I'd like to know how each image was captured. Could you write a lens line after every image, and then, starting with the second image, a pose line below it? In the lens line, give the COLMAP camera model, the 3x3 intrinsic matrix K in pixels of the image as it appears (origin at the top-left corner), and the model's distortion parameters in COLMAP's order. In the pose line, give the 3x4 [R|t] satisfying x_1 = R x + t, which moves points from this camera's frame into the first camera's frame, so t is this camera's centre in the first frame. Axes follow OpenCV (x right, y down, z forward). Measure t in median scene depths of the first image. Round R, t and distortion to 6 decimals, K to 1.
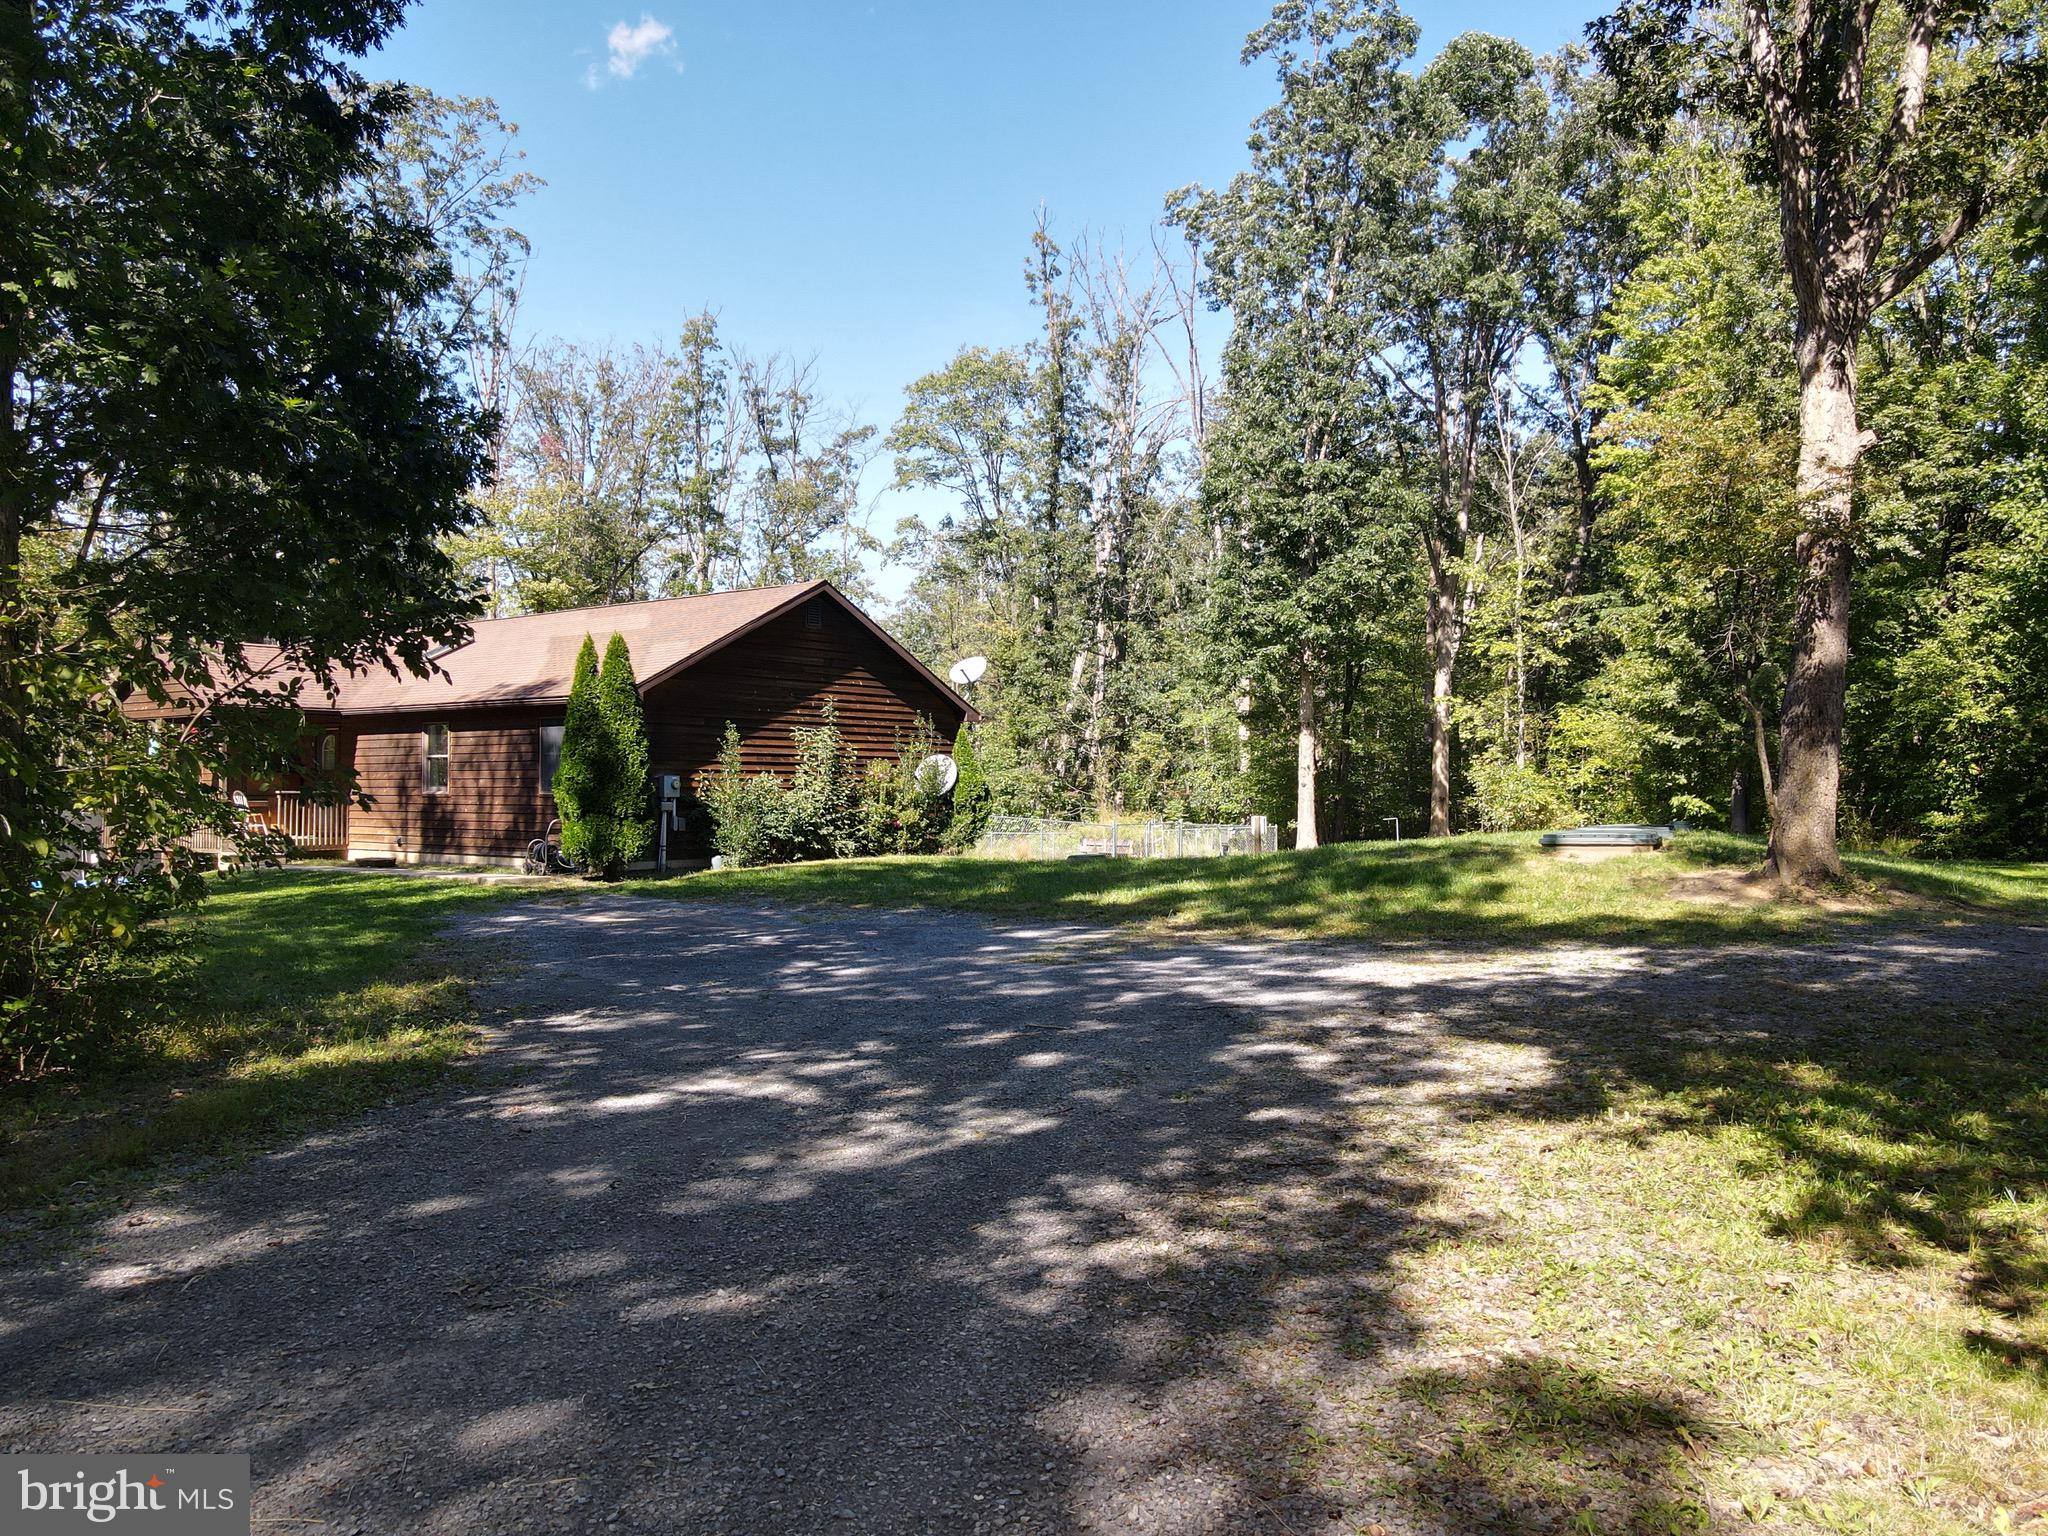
lens RADIAL K [[1556.6, 0, 1024.0], [0, 1556.6, 768.0], [0, 0, 1]] dist [-0.043992, 0.152803]
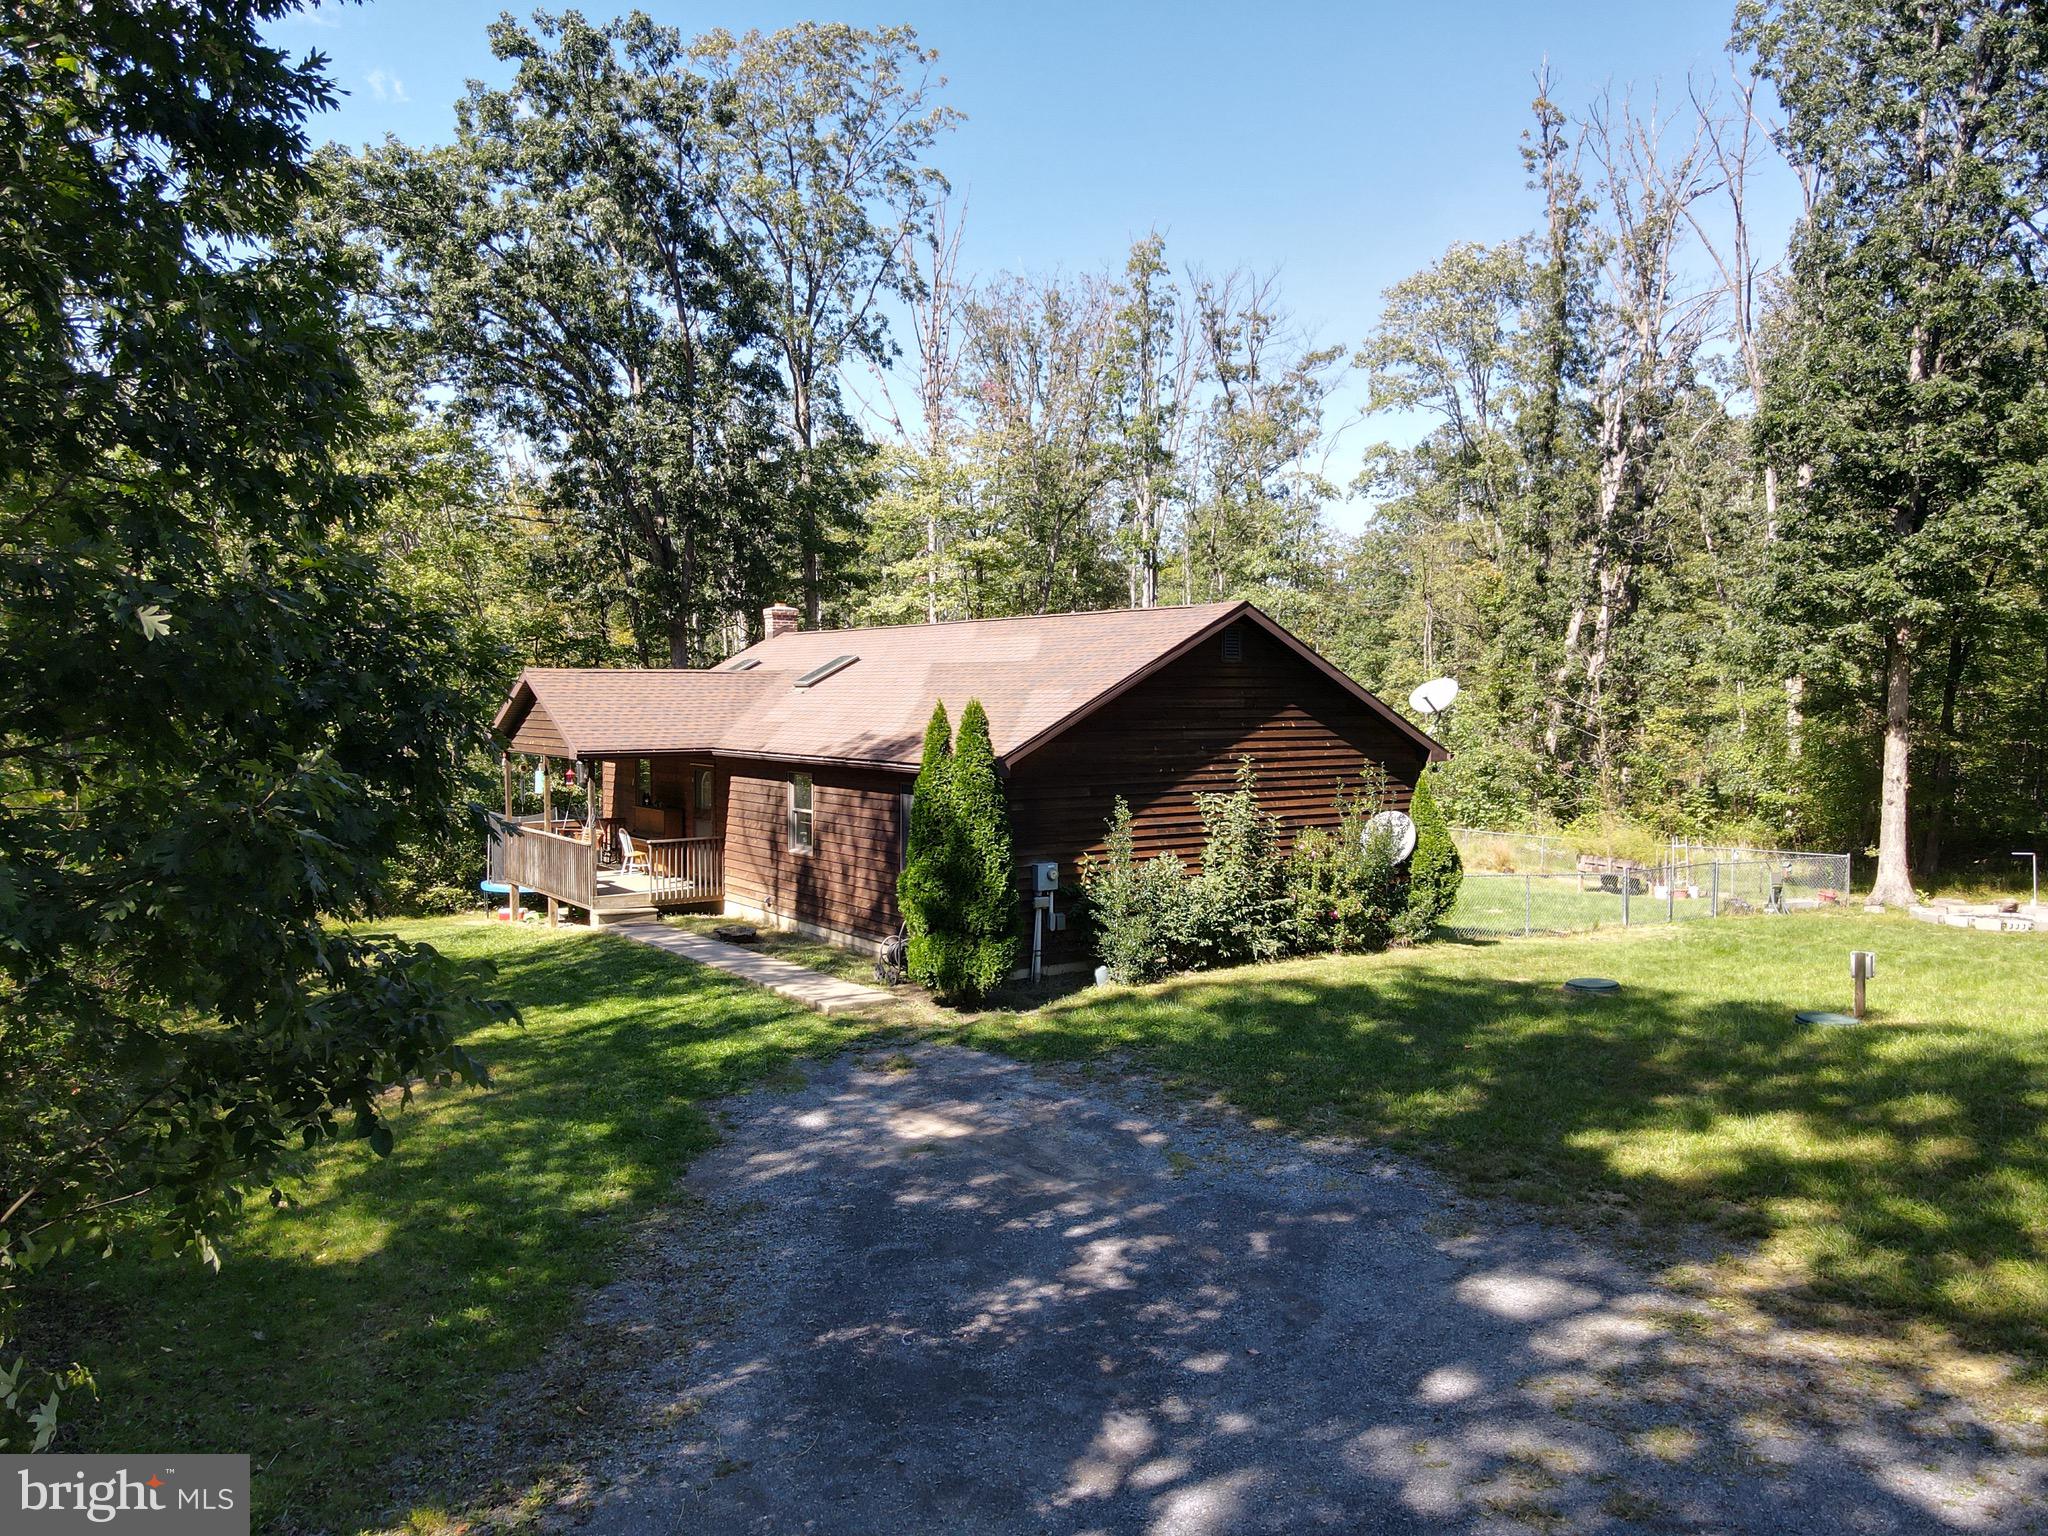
lens RADIAL K [[1539.3, 0, 1019.8], [0, 1539.3, 761.4], [0, 0, 1]] dist [0.031888, 0.000931]
pose [[0.953315, 0.016269, -0.301540, 0.000486], [0.002102, 0.998166, 0.060499, -0.052890], [0.301971, -0.058309, 0.951532, 0.126795]]
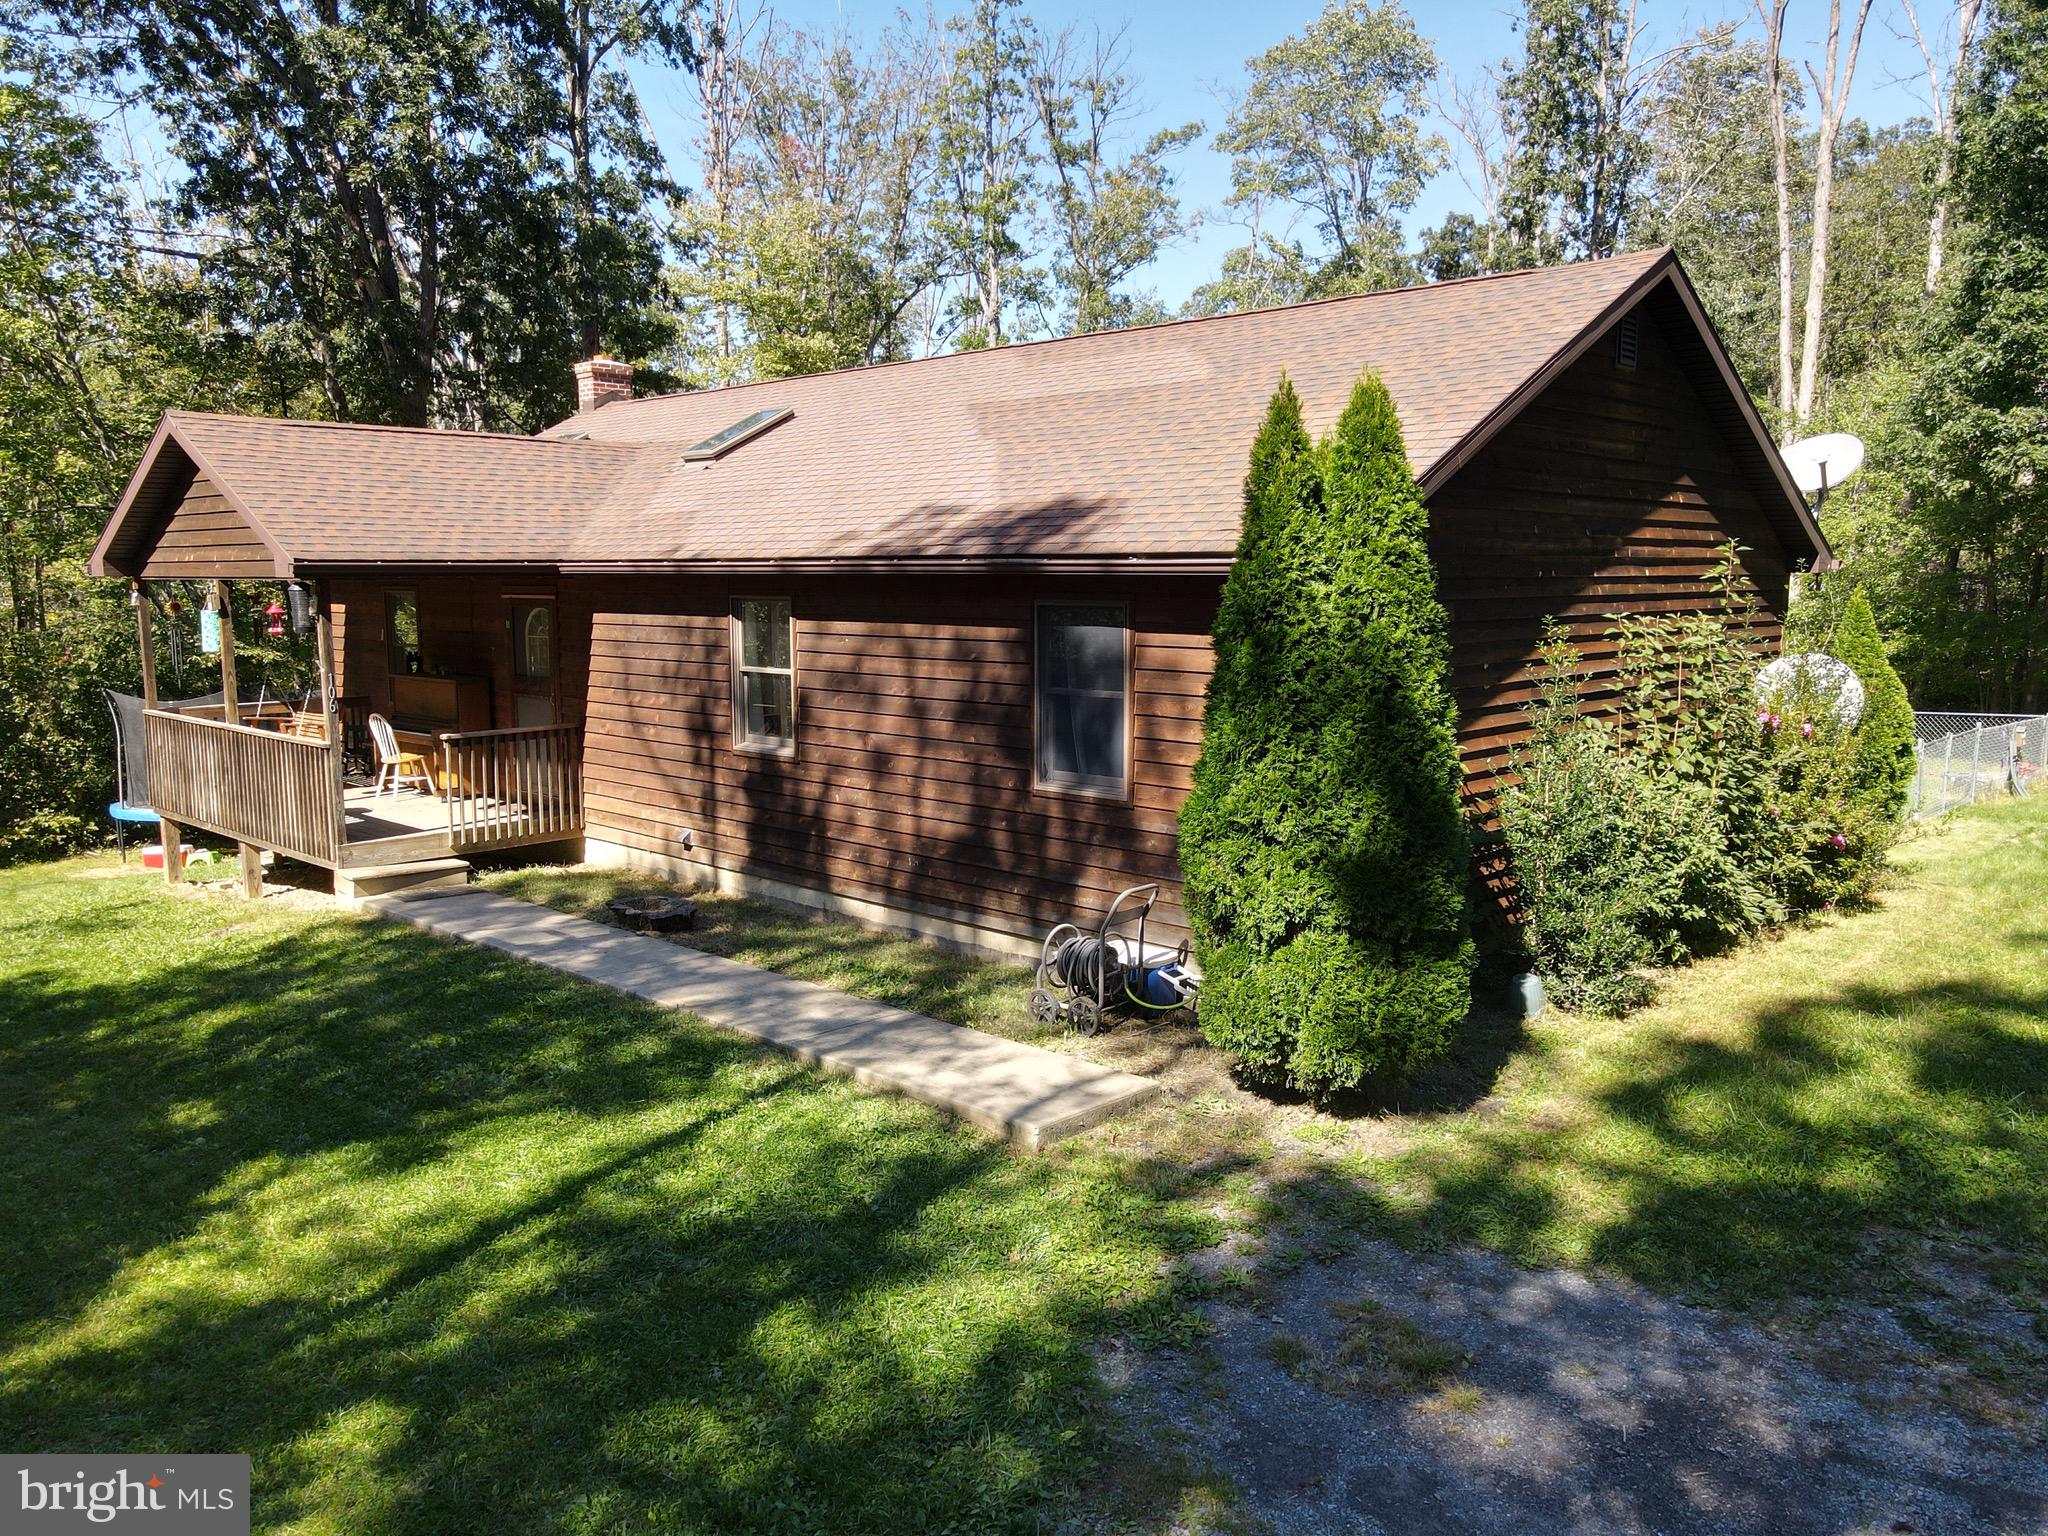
lens RADIAL K [[1539.3, 0, 1019.8], [0, 1539.3, 761.4], [0, 0, 1]] dist [0.031888, 0.000931]
pose [[0.993465, 0.010402, -0.113661, -0.152081], [0.005217, 0.990658, 0.136268, -0.025457], [0.114017, -0.135971, 0.984130, 0.335615]]
